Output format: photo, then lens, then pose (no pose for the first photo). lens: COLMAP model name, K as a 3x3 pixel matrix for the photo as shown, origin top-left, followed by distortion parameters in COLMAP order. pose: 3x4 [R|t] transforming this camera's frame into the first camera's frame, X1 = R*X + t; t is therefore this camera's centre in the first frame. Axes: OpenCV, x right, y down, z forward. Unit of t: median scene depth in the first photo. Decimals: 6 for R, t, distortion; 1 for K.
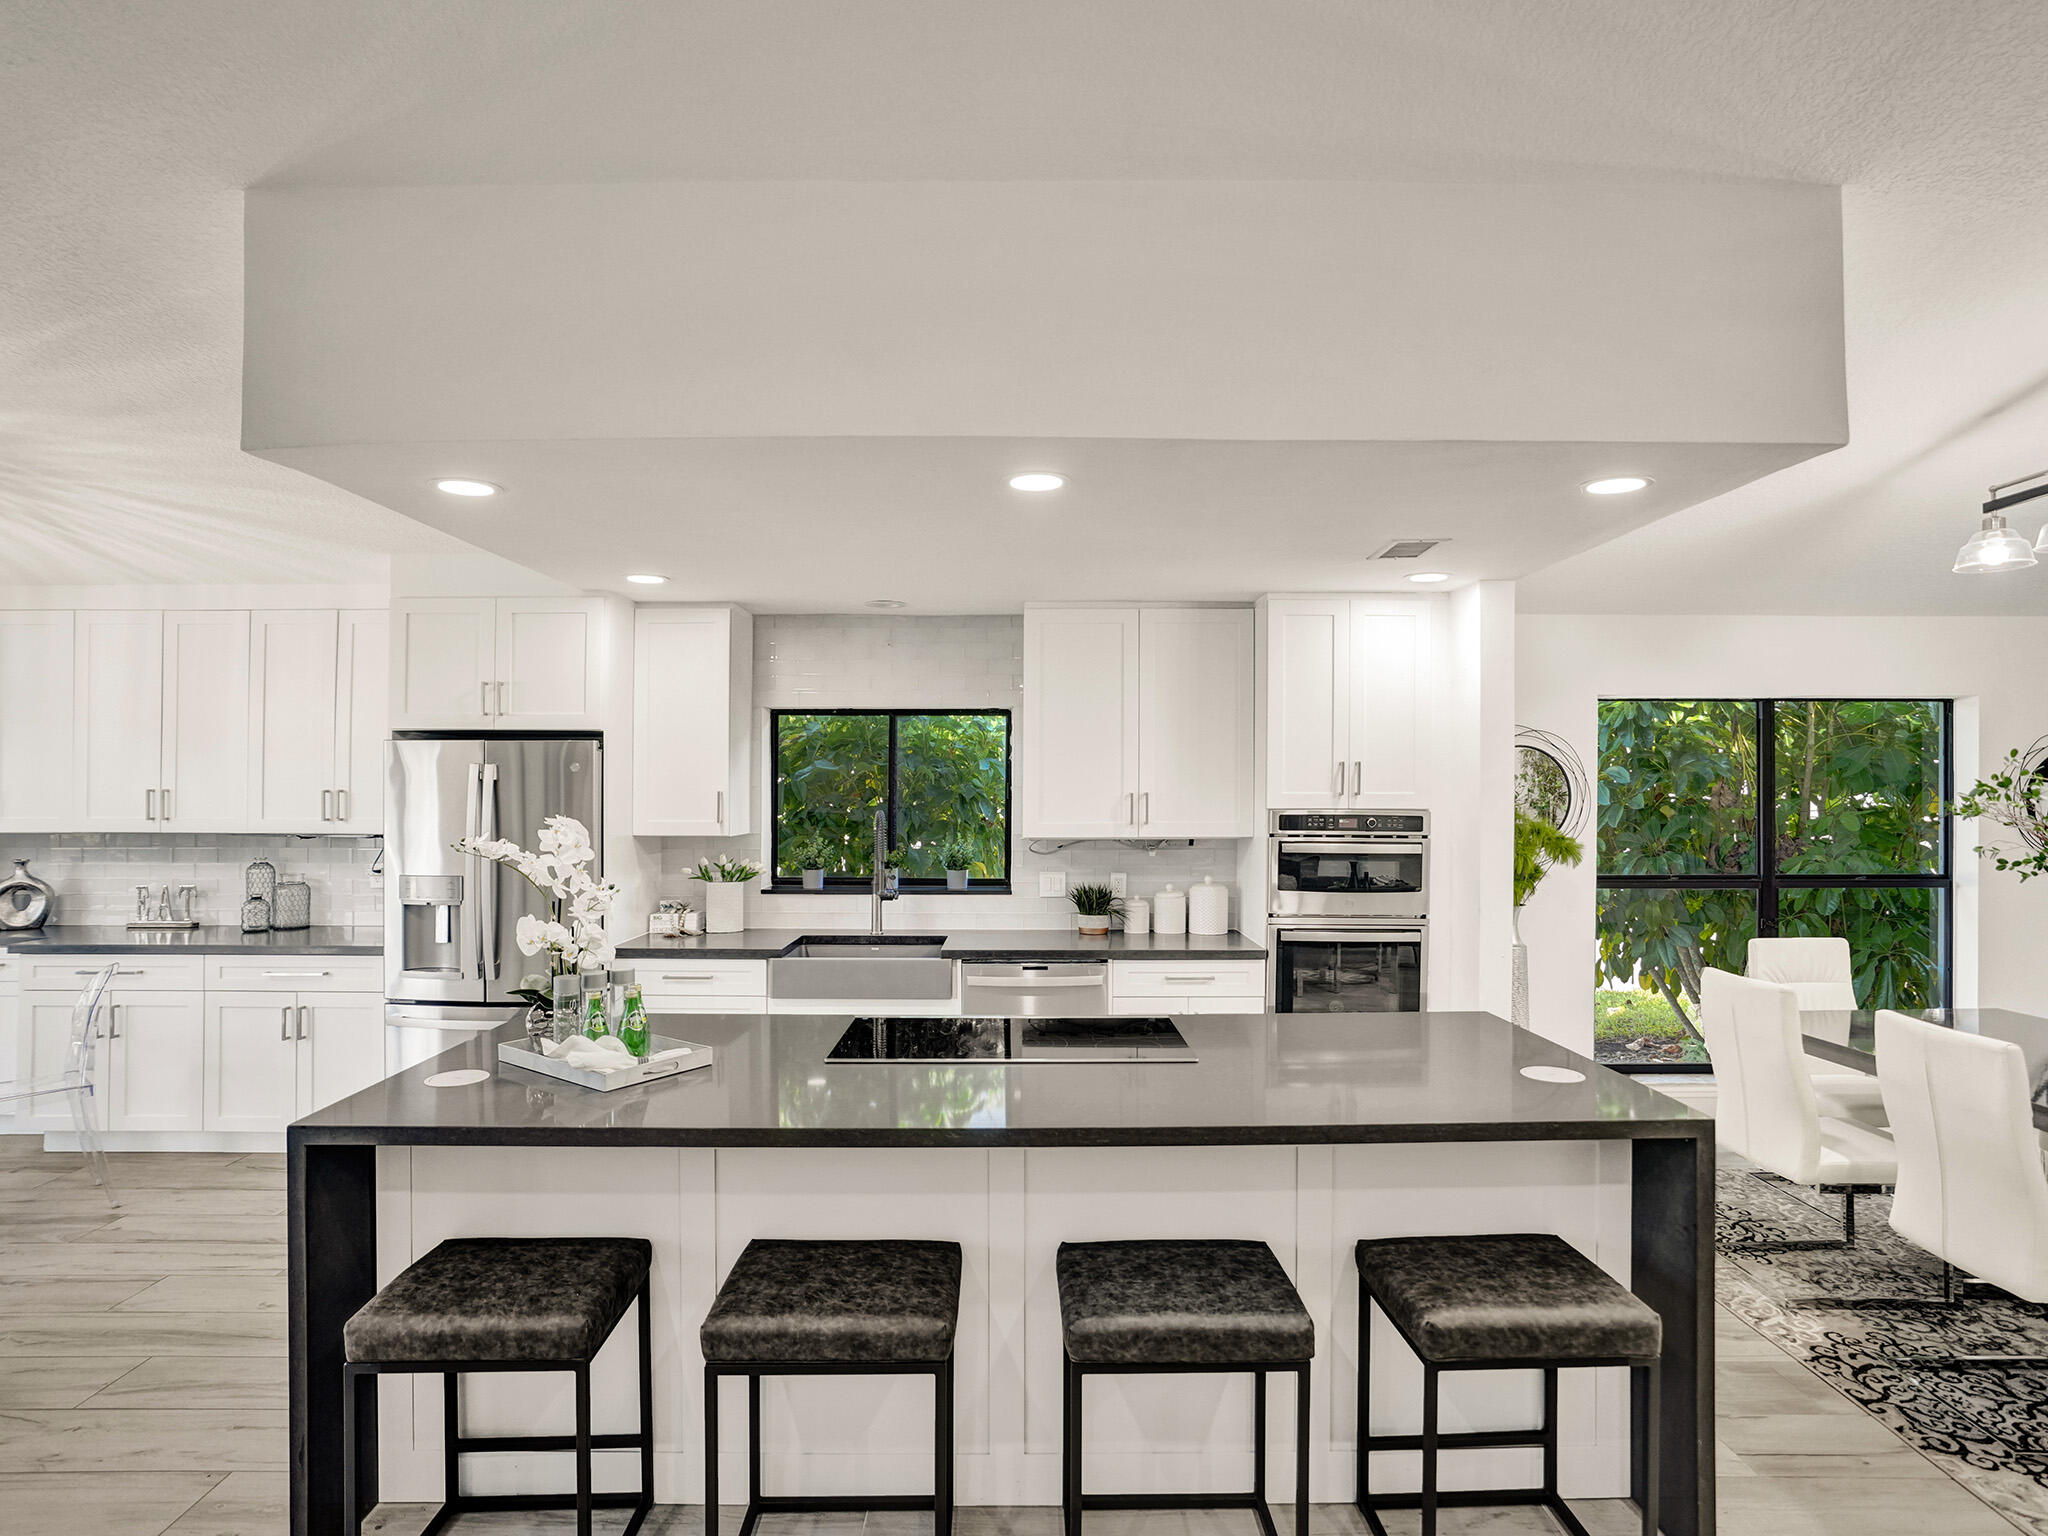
lens RADIAL K [[1071.9, 0, 1024.0], [0, 1071.9, 768.0], [0, 0, 1]] dist [-0.043420, 0.023776]
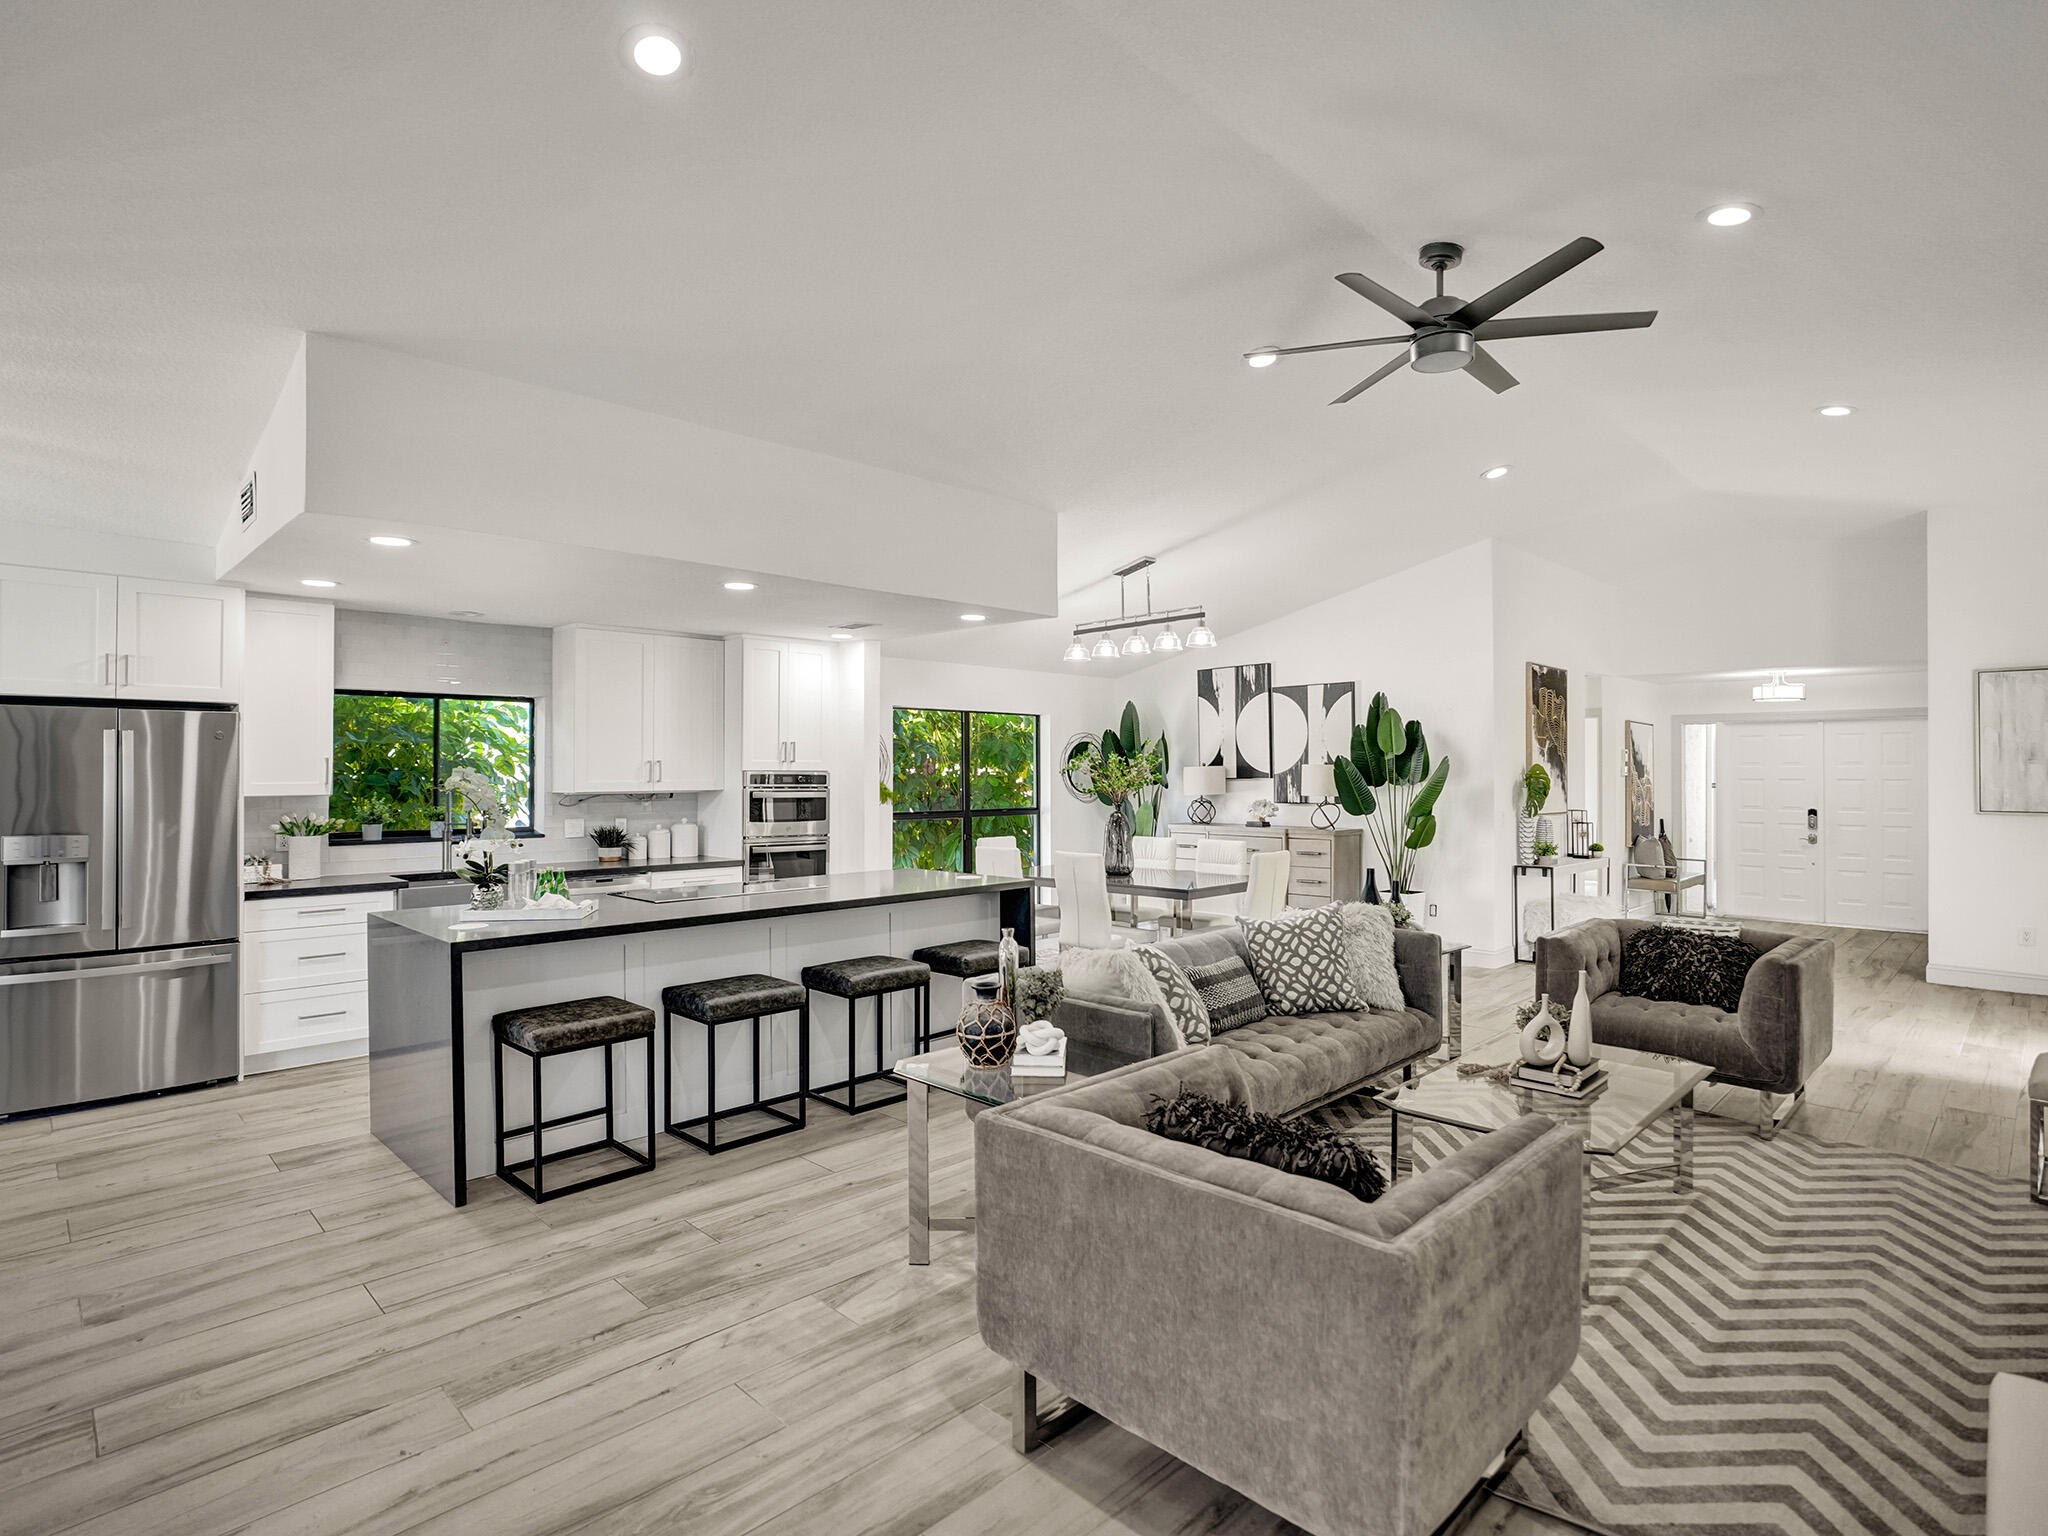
lens RADIAL K [[1063.5, 0, 1026.9], [0, 1063.5, 767.6], [0, 0, 1]] dist [-0.051165, 0.023778]
pose [[0.705715, 0.000924, 0.708495, -0.538339], [-0.011752, 0.999877, 0.010402, 0.011030], [-0.708398, -0.015667, 0.705639, -0.371339]]
